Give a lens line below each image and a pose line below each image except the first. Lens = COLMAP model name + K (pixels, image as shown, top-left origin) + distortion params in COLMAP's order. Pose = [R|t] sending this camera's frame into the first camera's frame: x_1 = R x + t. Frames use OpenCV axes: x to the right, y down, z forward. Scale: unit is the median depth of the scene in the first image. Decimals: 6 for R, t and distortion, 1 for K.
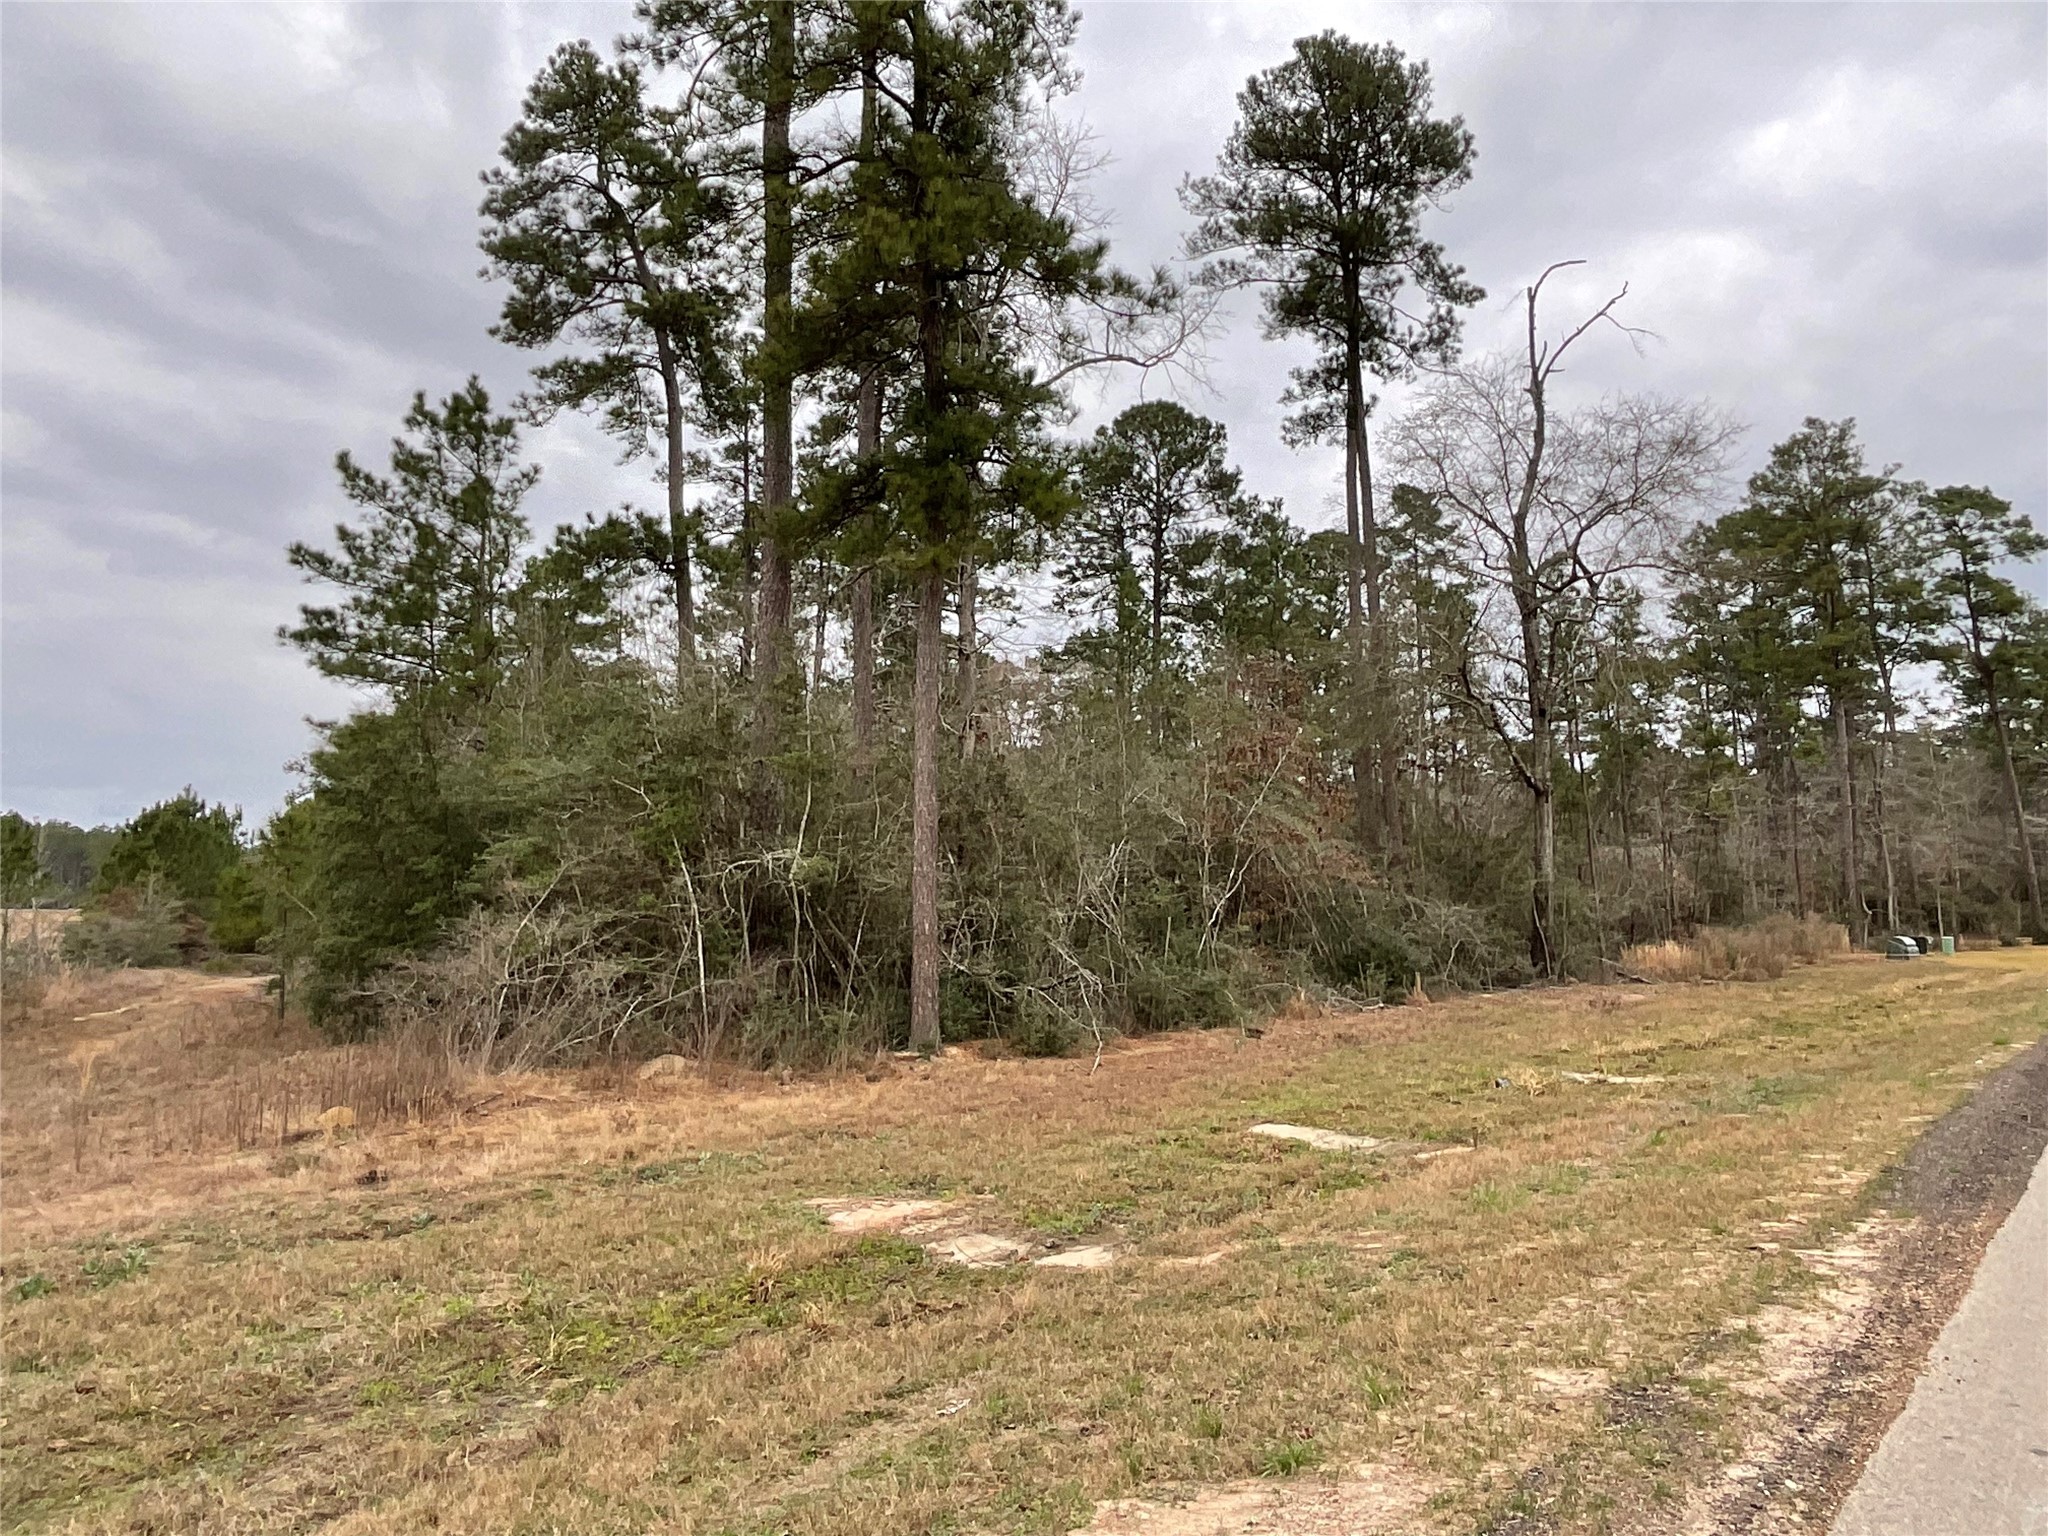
lens RADIAL K [[1363.6, 0, 1014.3], [0, 1363.6, 769.9], [0, 0, 1]] dist [-0.001299, -0.021442]
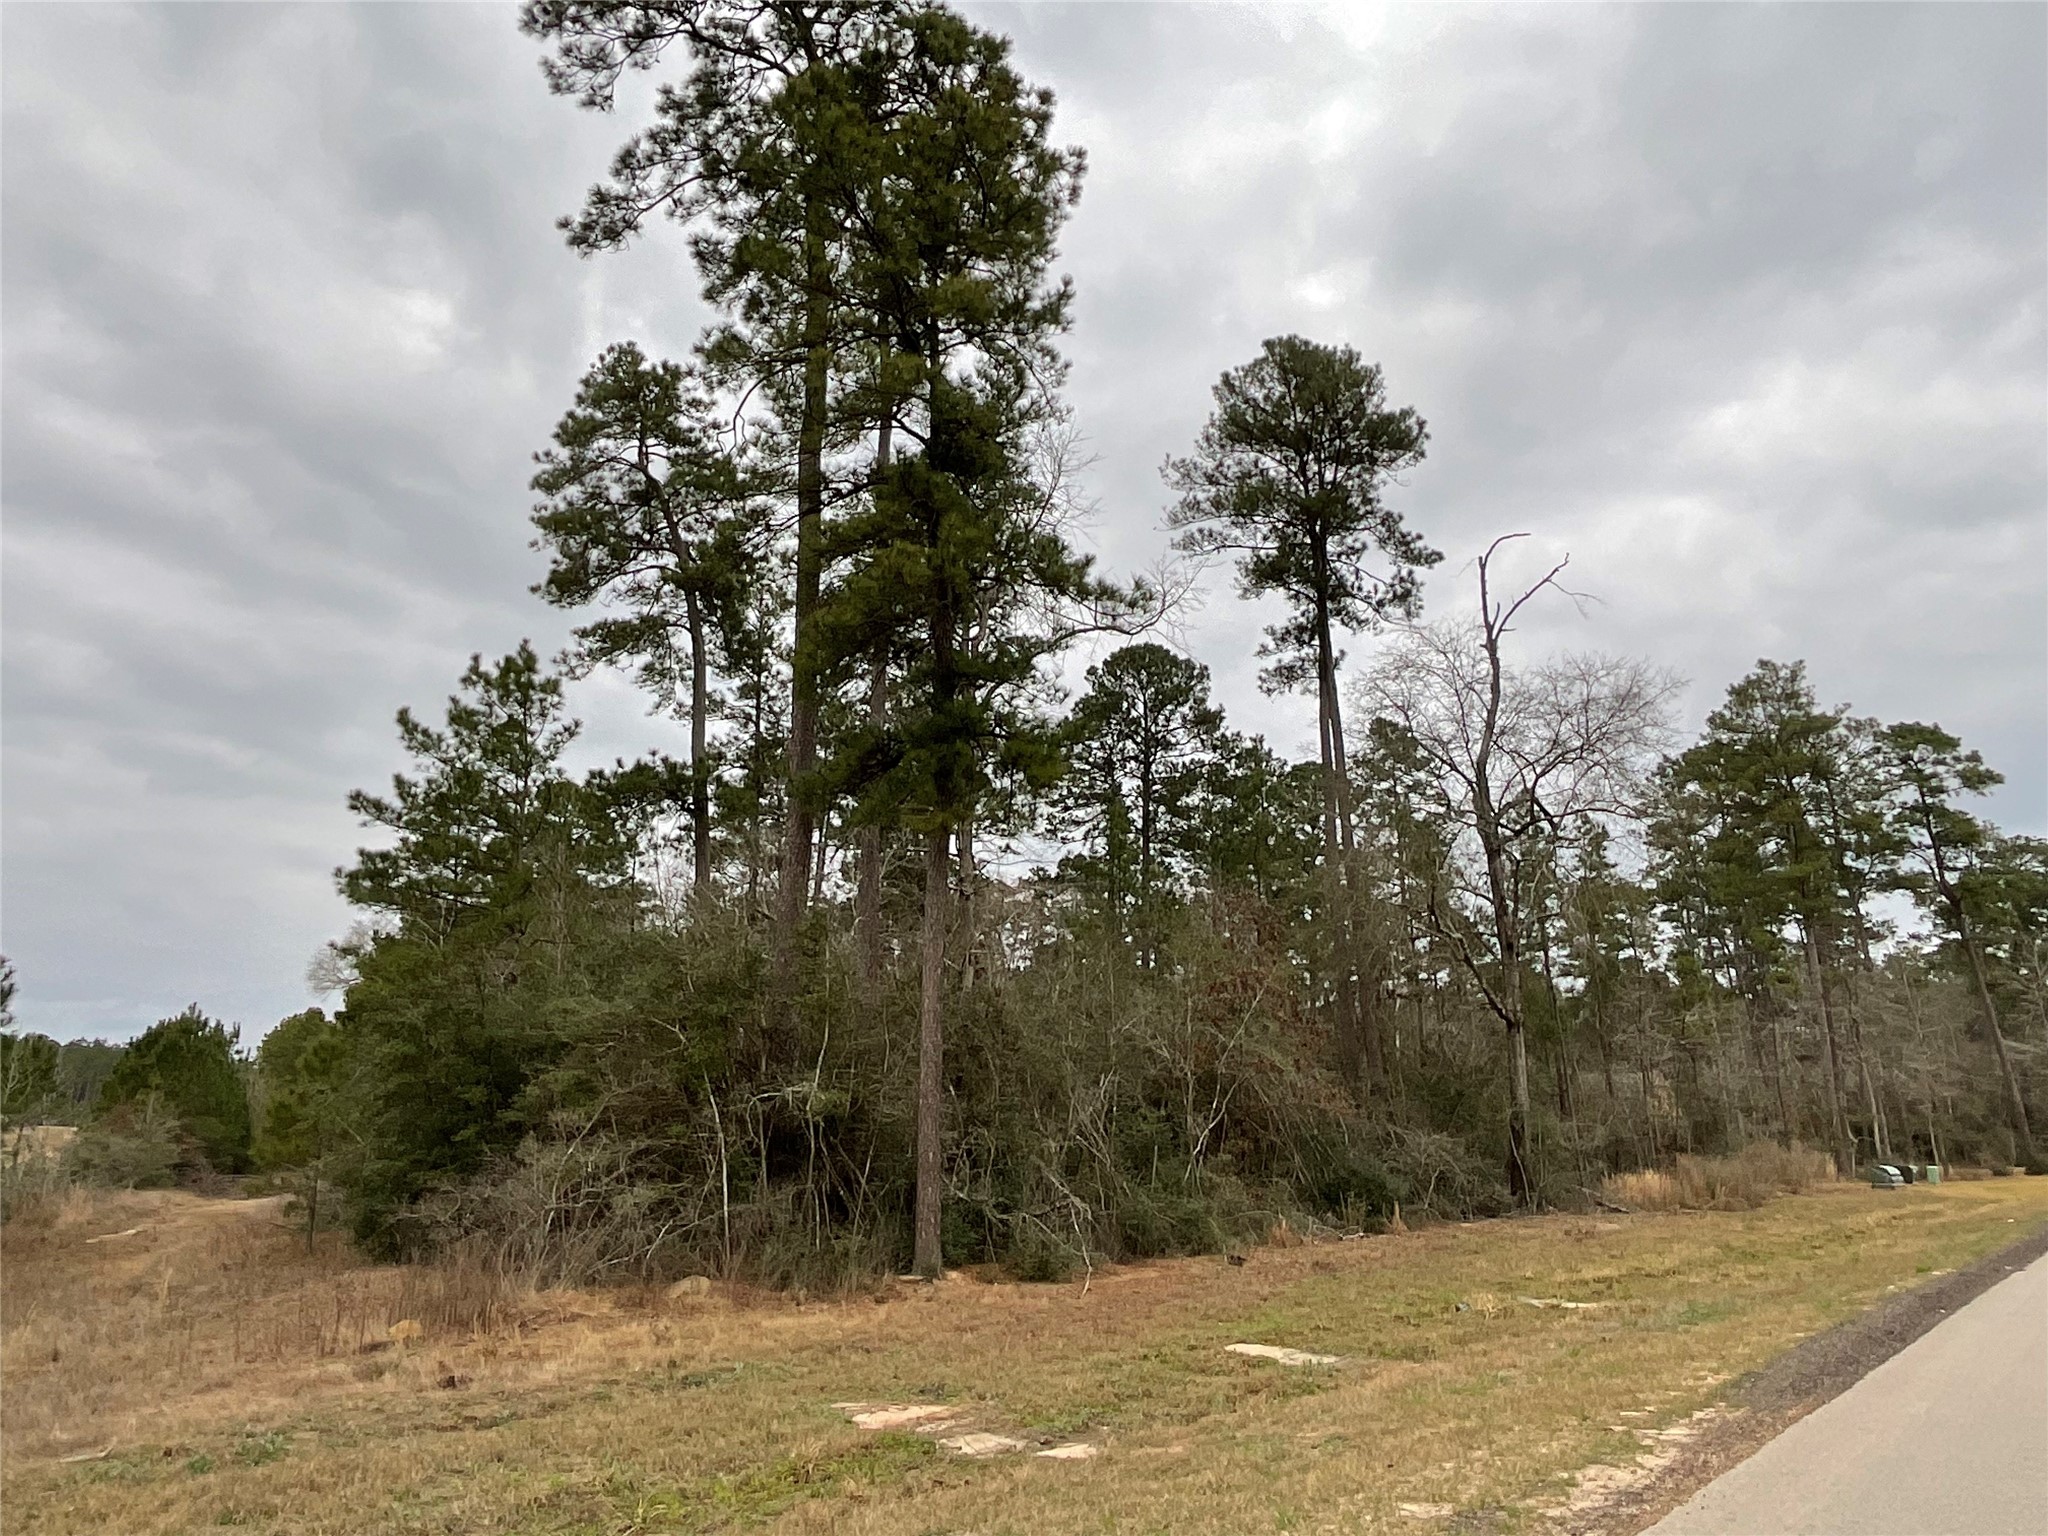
lens RADIAL K [[1363.6, 0, 1014.8], [0, 1363.6, 772.0], [0, 0, 1]] dist [-0.001299, -0.021442]
pose [[0.999963, 0.006699, 0.005331, -0.002338], [-0.005786, 0.987743, -0.155981, -0.009582], [-0.006310, 0.155945, 0.987746, -0.064732]]
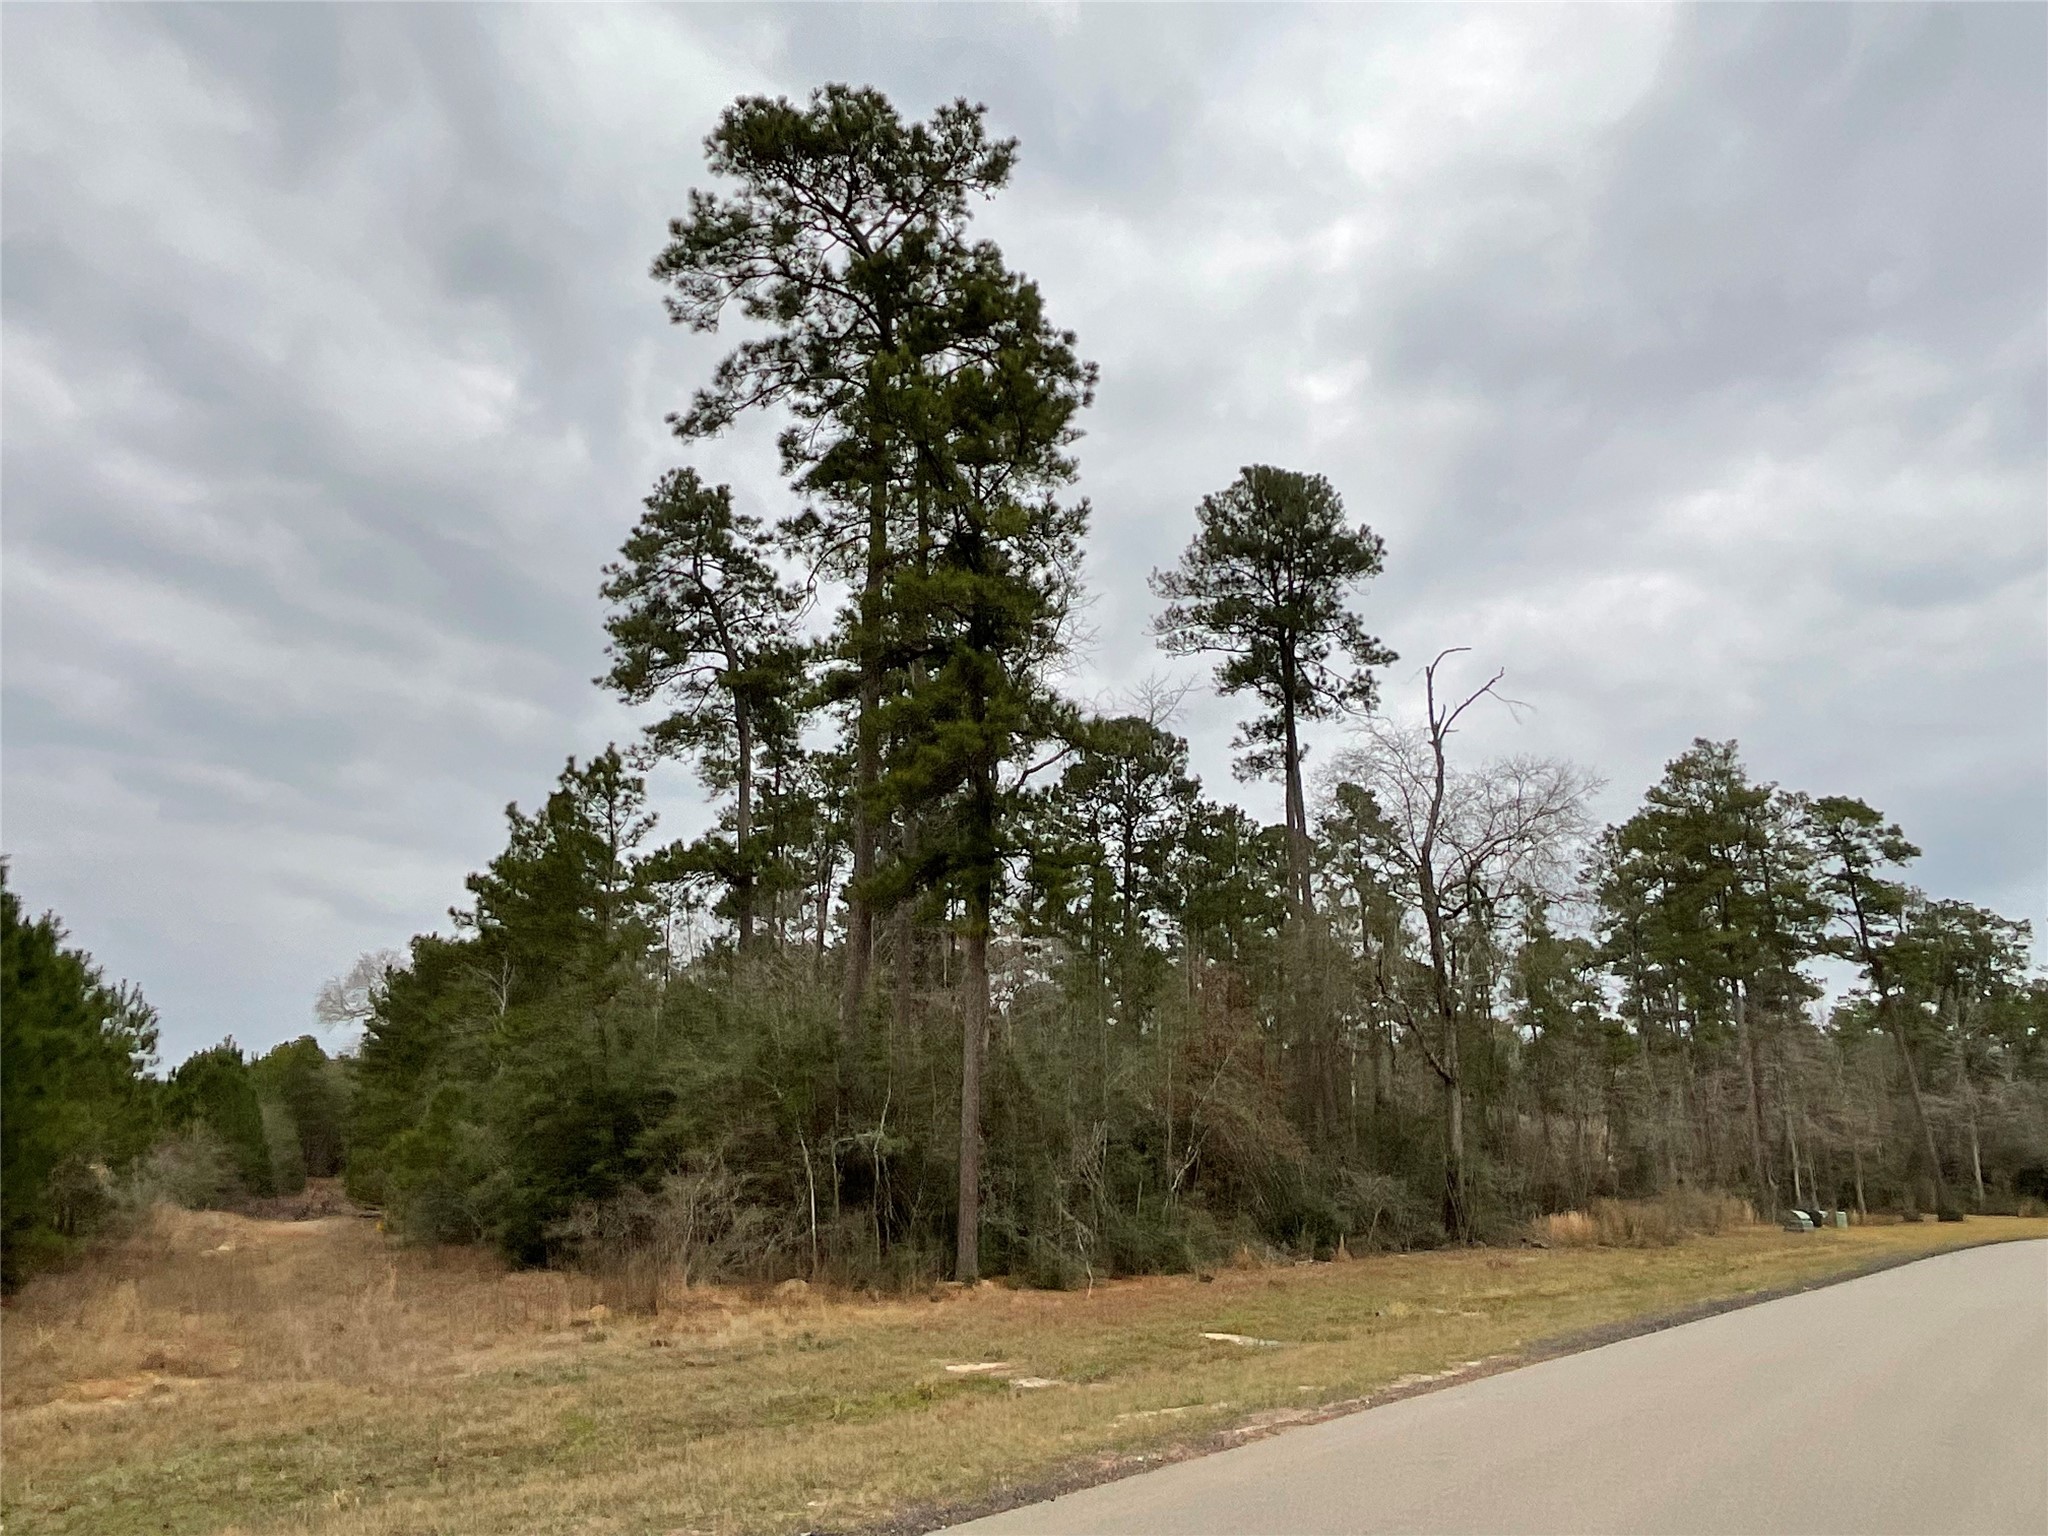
lens RADIAL K [[1363.6, 0, 1016.6], [0, 1363.6, 767.2], [0, 0, 1]] dist [-0.001299, -0.021442]
pose [[0.999350, 0.026751, 0.024175, -0.030834], [-0.021871, 0.982793, -0.183412, -0.027701], [-0.028666, 0.182765, 0.982739, -0.228908]]
